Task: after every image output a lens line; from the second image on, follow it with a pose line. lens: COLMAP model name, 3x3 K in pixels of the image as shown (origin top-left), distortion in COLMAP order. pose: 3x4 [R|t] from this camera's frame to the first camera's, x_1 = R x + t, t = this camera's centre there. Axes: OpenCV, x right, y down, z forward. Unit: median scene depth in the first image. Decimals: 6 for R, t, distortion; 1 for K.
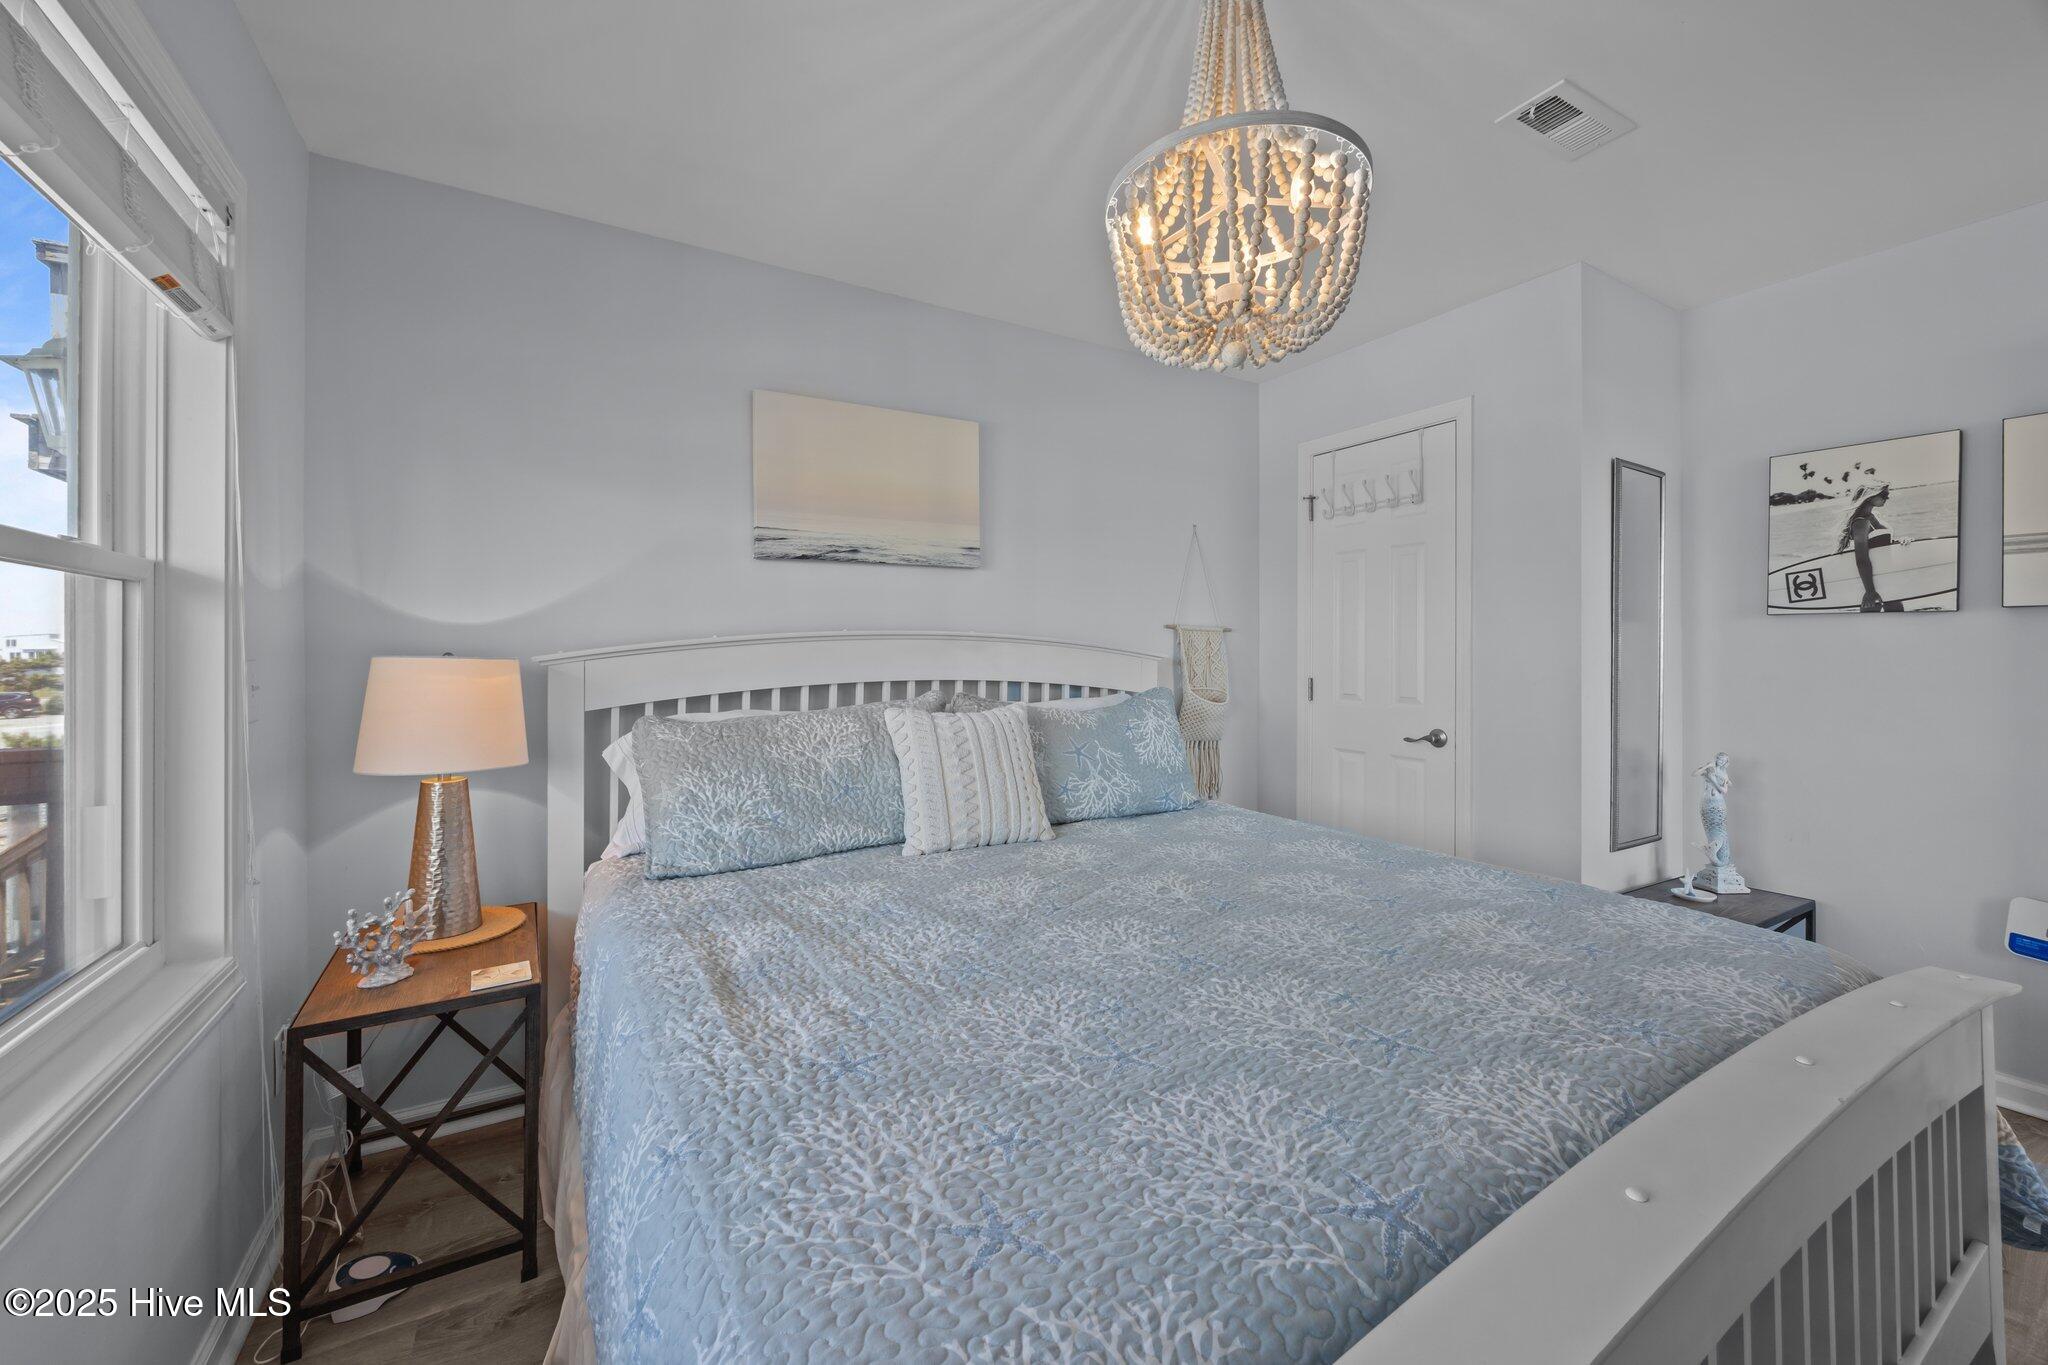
lens RADIAL K [[800.3, 0, 1026.8], [0, 800.3, 655.2], [0, 0, 1]] dist [-0.000496, 0.000053]
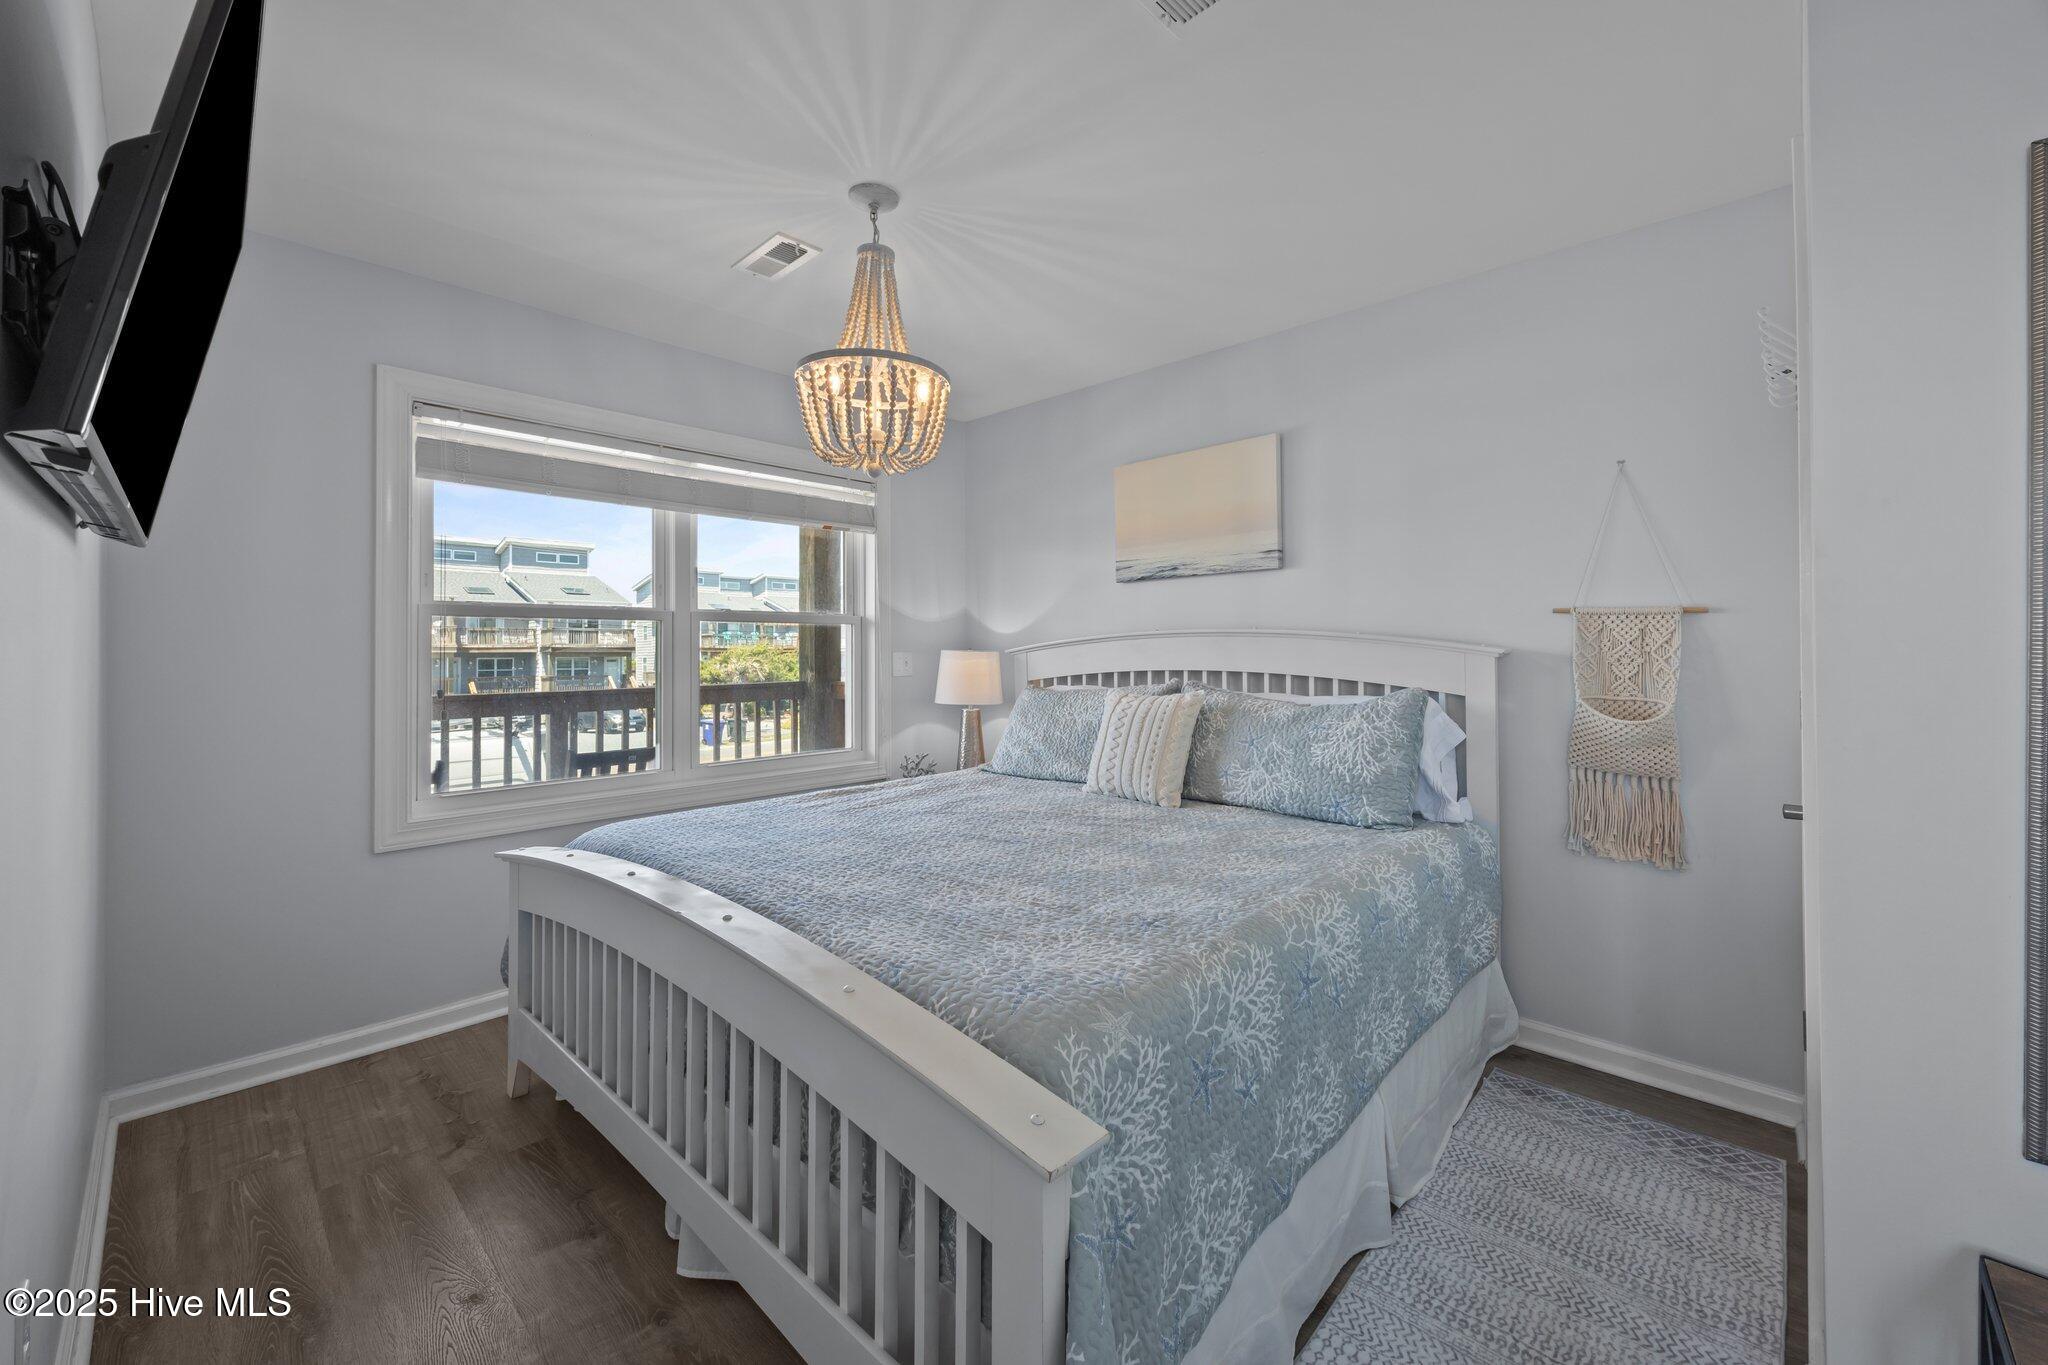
lens RADIAL K [[804.2, 0, 1018.7], [0, 804.2, 648.8], [0, 0, 1]] dist [-0.001629, 0.000236]
pose [[0.263789, 0.001923, -0.964578, 1.012351], [0.003698, 0.999989, 0.003005, -0.006146], [0.964573, -0.004359, 0.263779, 0.432739]]
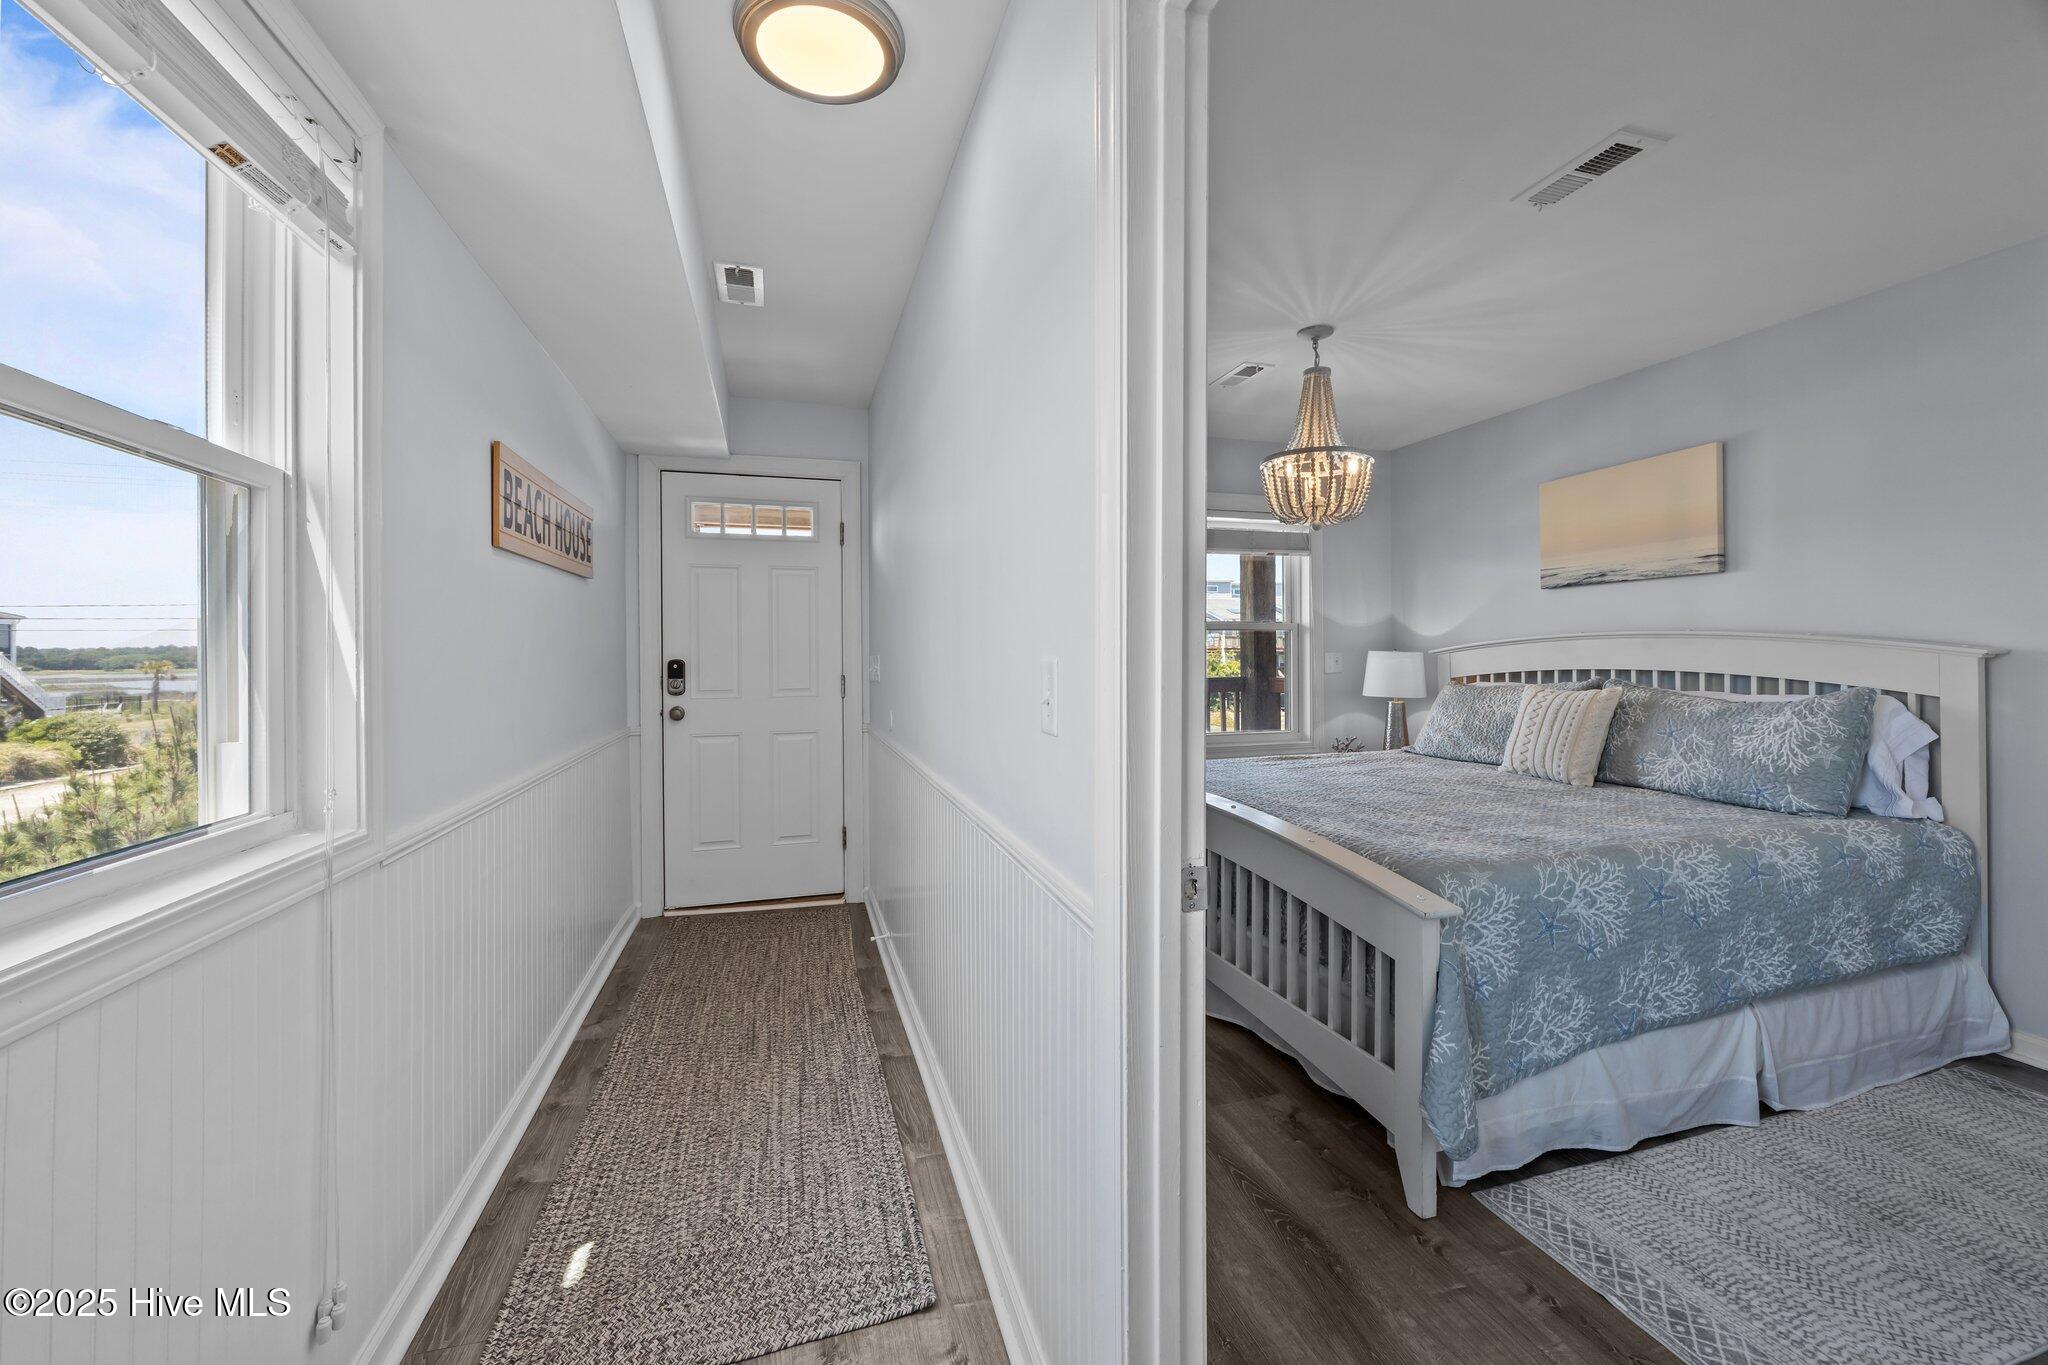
lens RADIAL K [[796.7, 0, 1020.6], [0, 796.7, 653.2], [0, 0, 1]] dist [-0.003334, 0.000174]
pose [[-0.239384, 0.007774, -0.970894, 1.431255], [0.008252, 0.999948, 0.005972, -0.011548], [0.970890, -0.006582, -0.239436, 0.362665]]
